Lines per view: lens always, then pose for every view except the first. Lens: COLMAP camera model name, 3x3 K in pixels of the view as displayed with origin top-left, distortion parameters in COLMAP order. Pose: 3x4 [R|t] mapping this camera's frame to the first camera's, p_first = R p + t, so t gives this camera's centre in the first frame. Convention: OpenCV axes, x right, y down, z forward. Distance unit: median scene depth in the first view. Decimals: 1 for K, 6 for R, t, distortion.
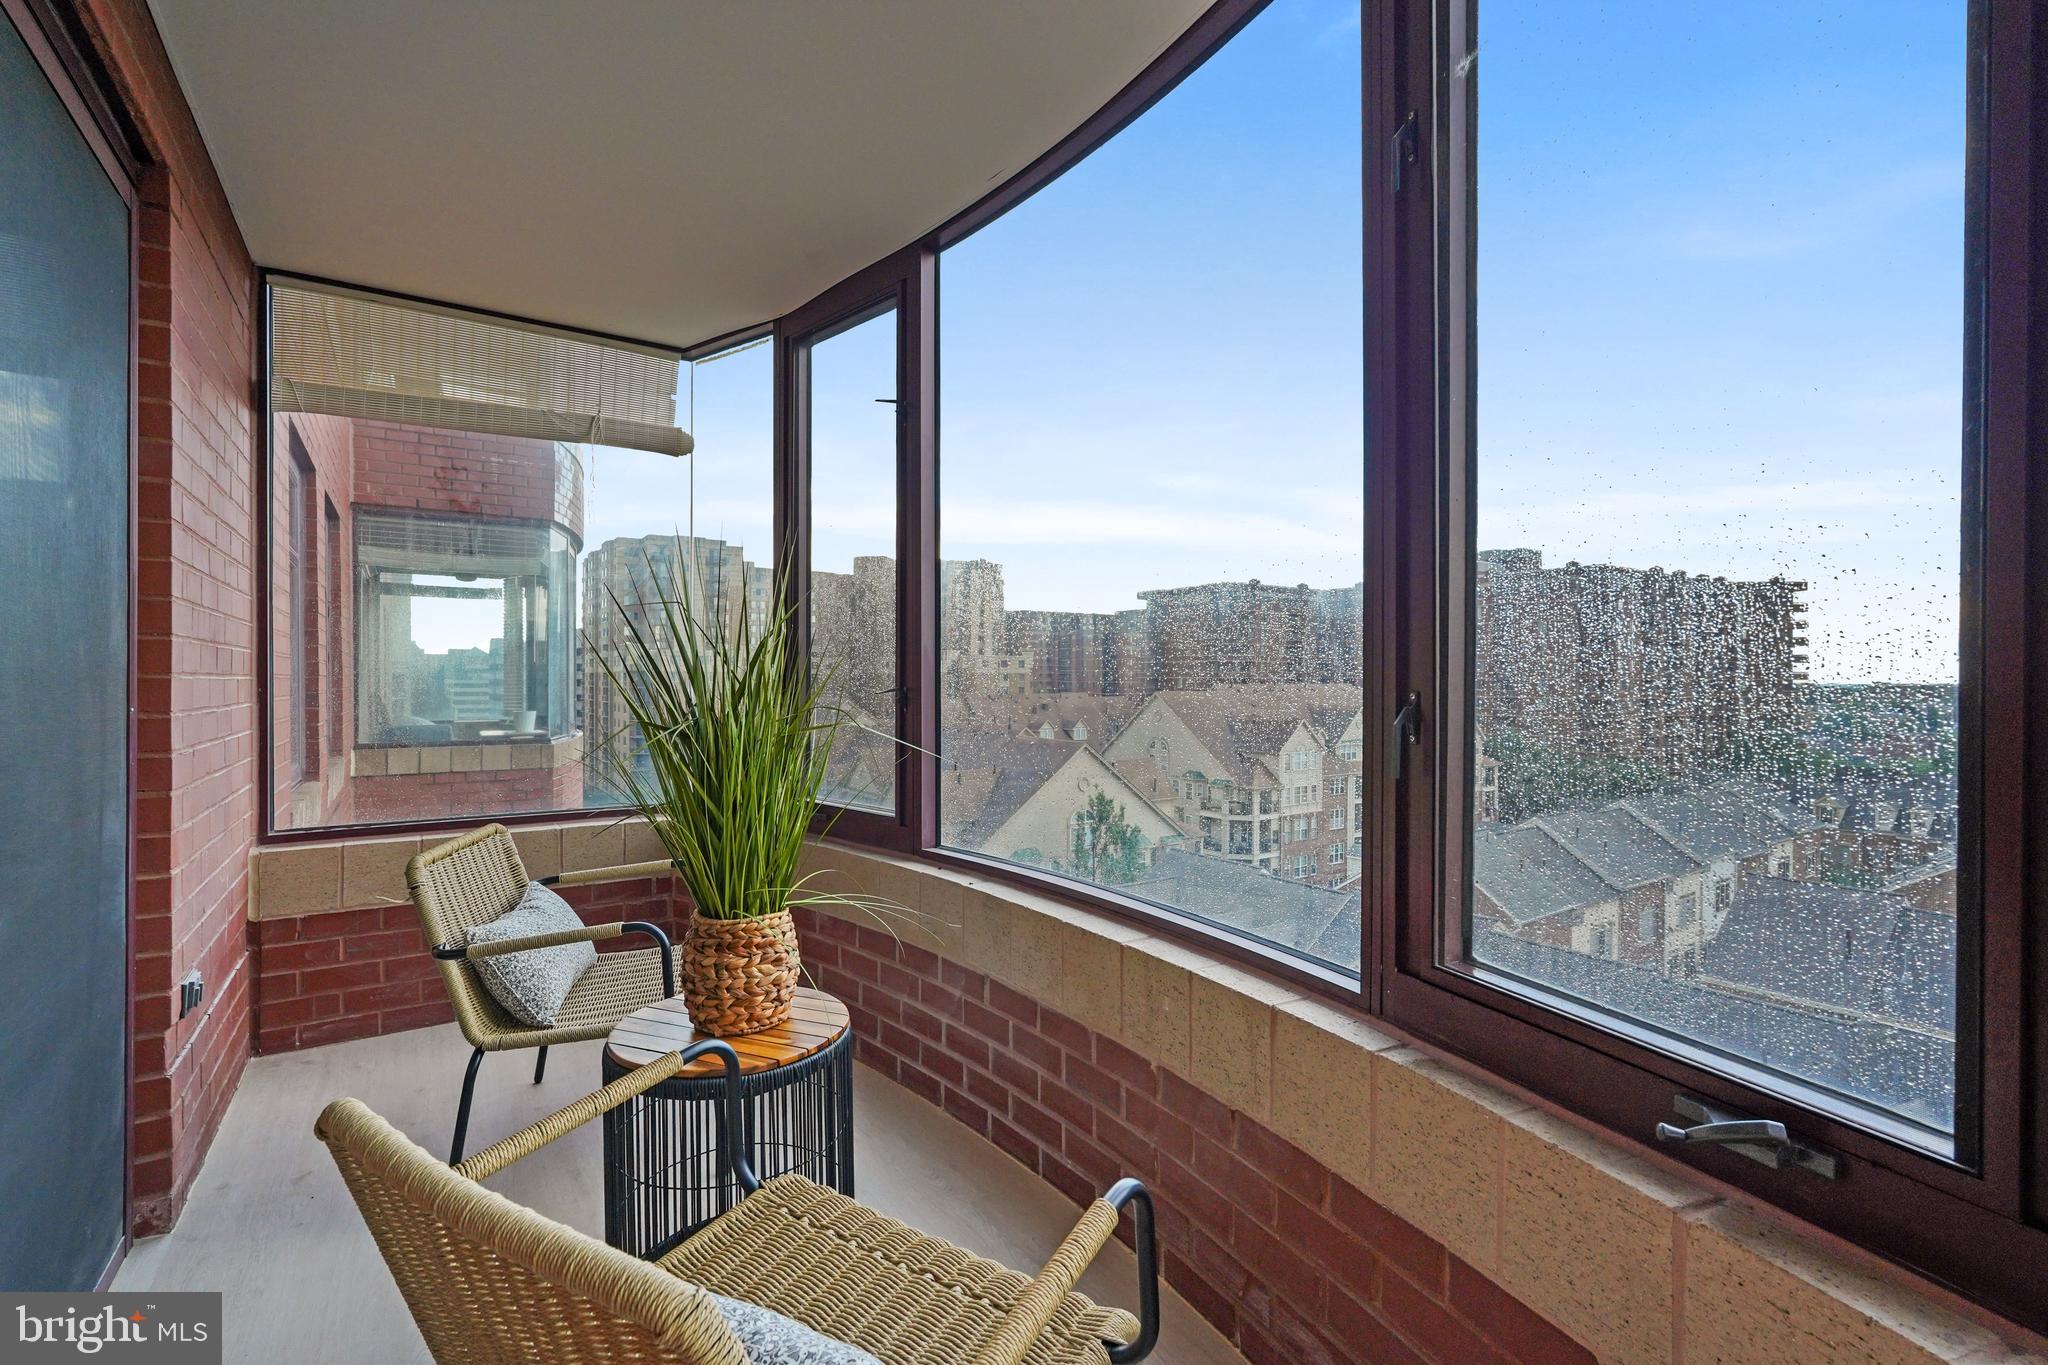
lens RADIAL K [[895.5, 0, 1019.9], [0, 895.5, 683.1], [0, 0, 1]] dist [-0.018973, 0.008291]
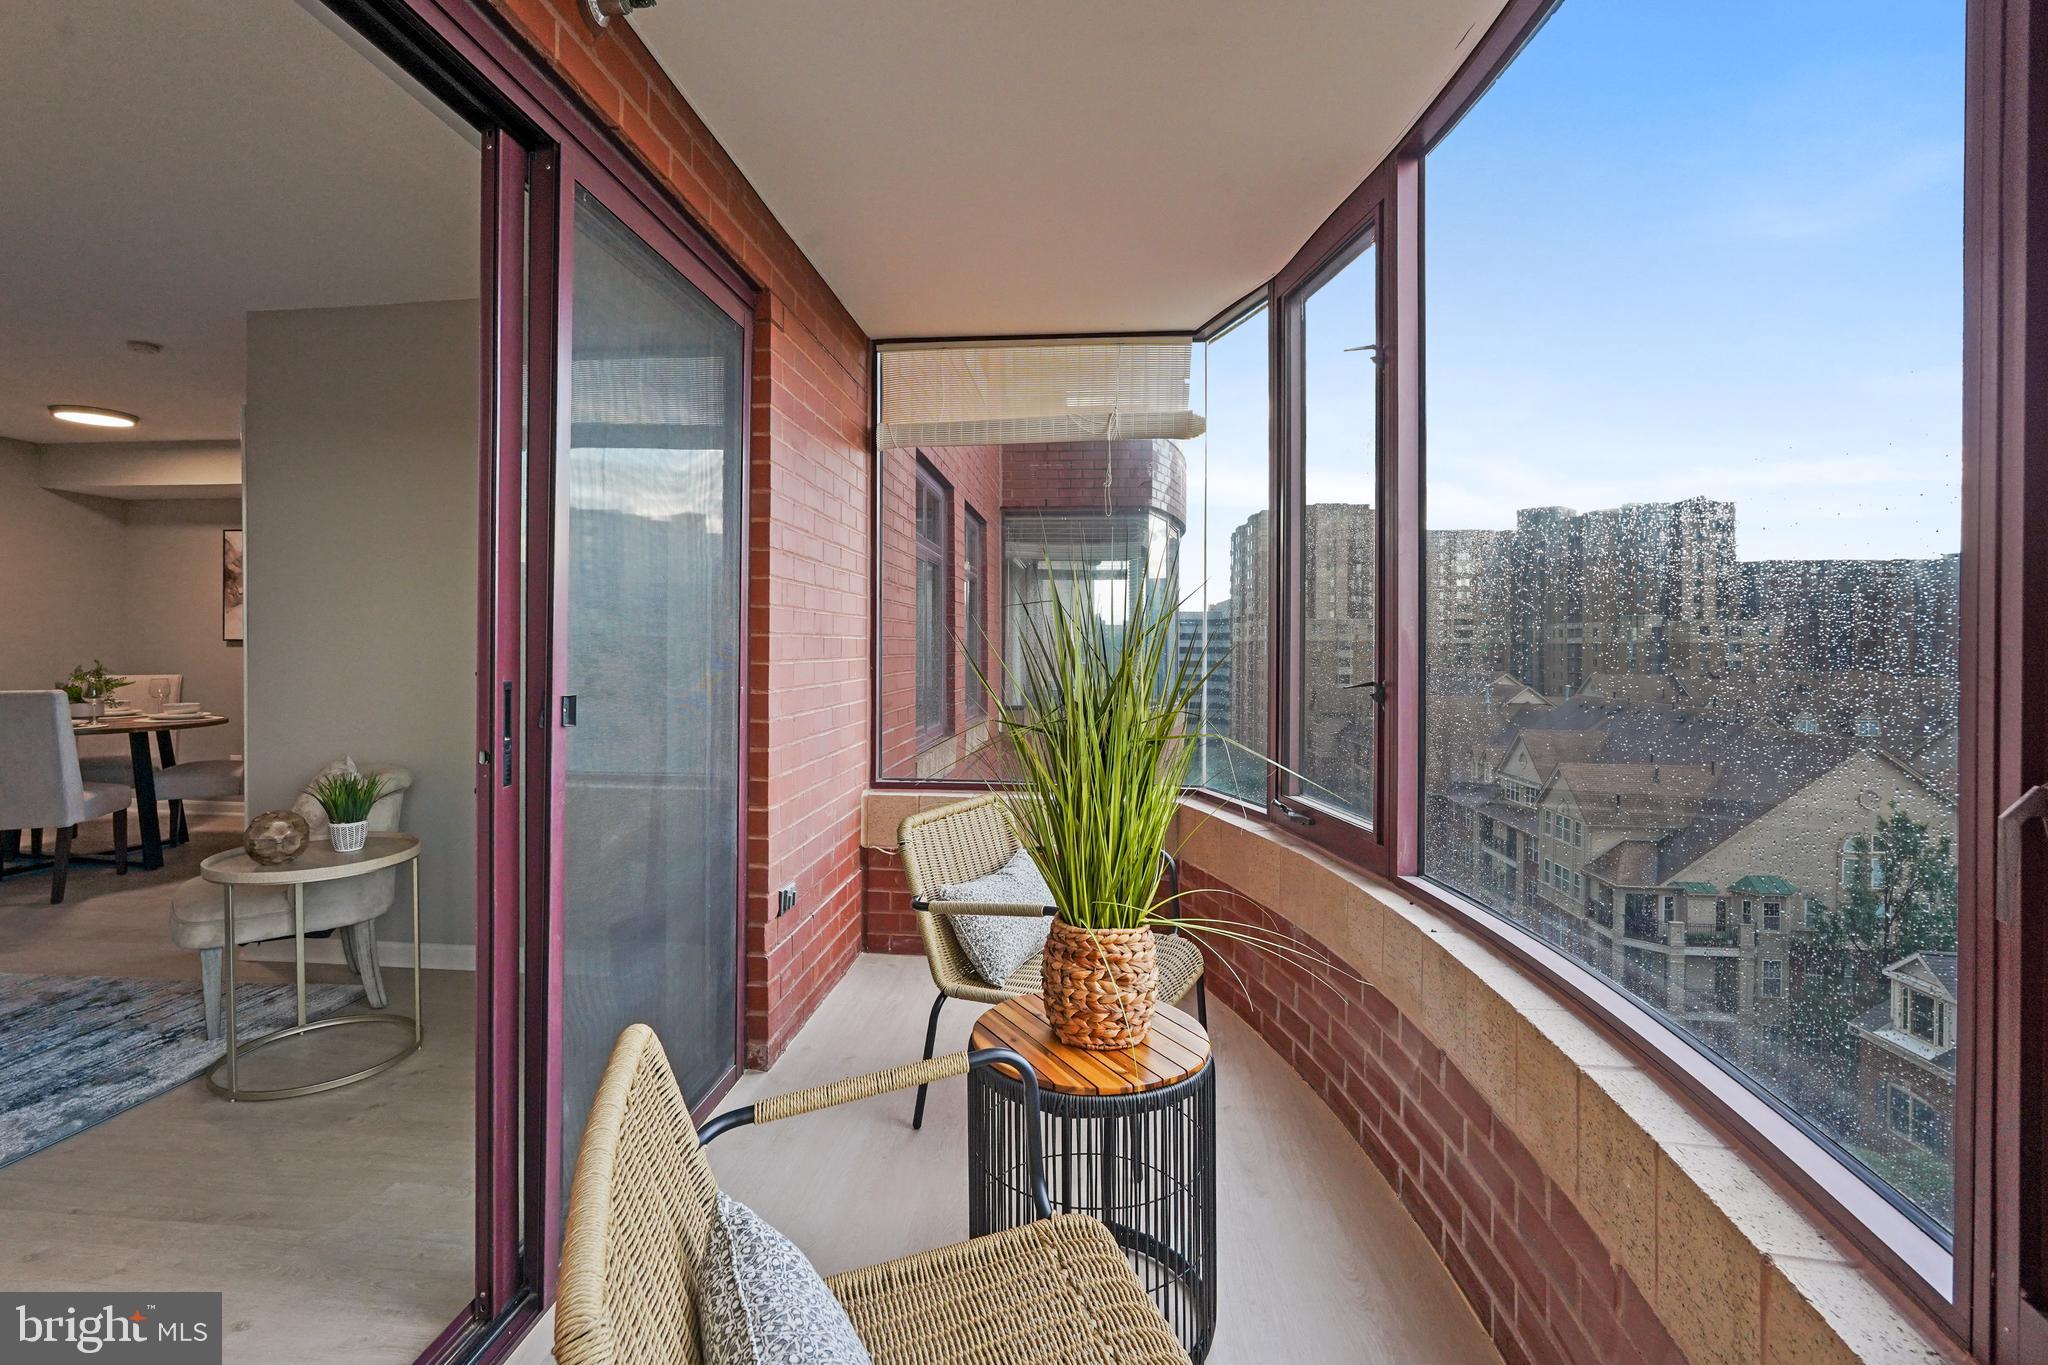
lens RADIAL K [[916.3, 0, 1019.5], [0, 916.3, 645.8], [0, 0, 1]] dist [-0.019294, 0.009927]
pose [[0.770856, 0.005868, -0.636982, 0.205998], [-0.009584, 0.999951, -0.002387, -0.031261], [0.636937, 0.007945, 0.770875, 0.147510]]
